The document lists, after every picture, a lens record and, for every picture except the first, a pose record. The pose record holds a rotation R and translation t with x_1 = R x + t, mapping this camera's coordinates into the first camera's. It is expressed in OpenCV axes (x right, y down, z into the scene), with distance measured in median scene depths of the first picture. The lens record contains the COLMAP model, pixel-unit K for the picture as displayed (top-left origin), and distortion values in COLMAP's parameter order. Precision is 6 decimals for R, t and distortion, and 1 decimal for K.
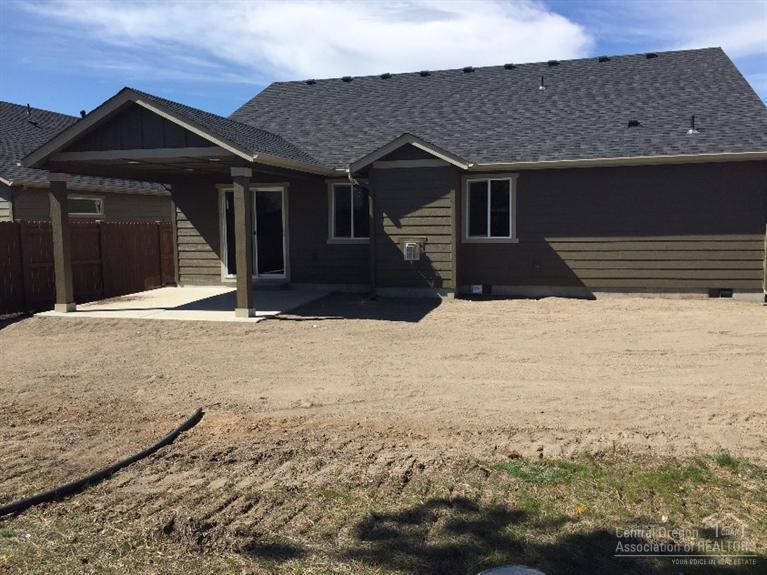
lens RADIAL K [[662.8, 0, 383.5], [0, 662.8, 287.5], [0, 0, 1]] dist [0.068451, -0.099620]
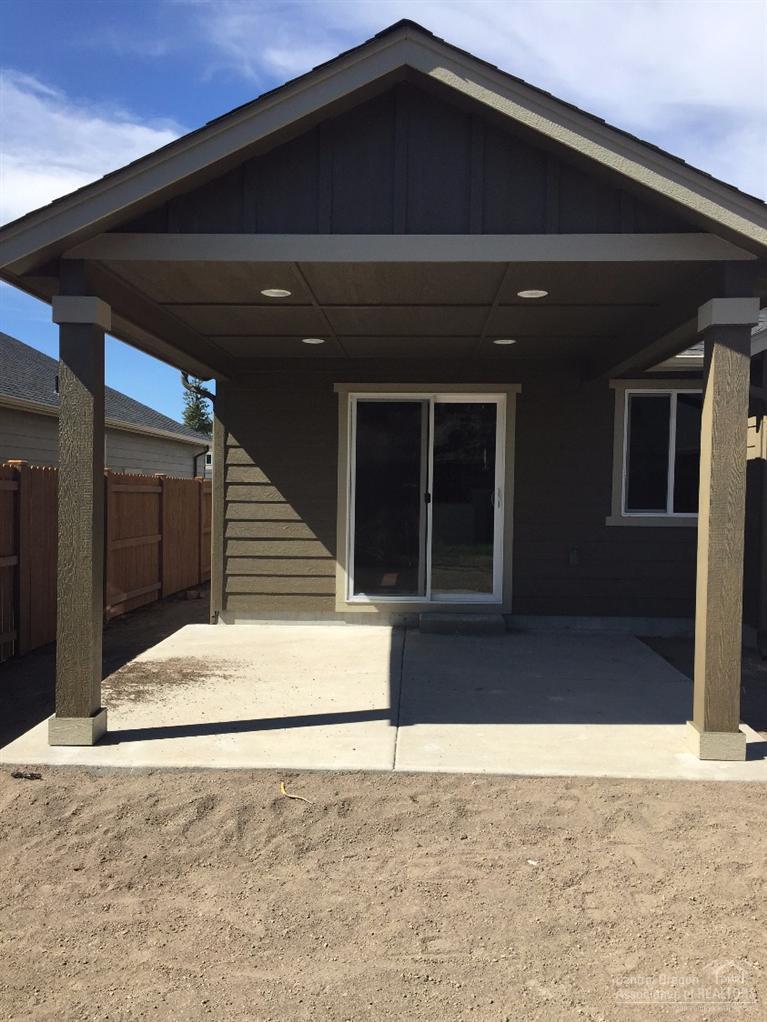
lens RADIAL K [[883.2, 0, 383.5], [0, 883.2, 511.0], [0, 0, 1]] dist [0.068451, -0.099620]
pose [[0.970912, 0.015516, 0.238935, -0.349611], [0.002099, 0.997309, -0.073289, -0.031084], [-0.239429, 0.071659, 0.968266, 0.442844]]
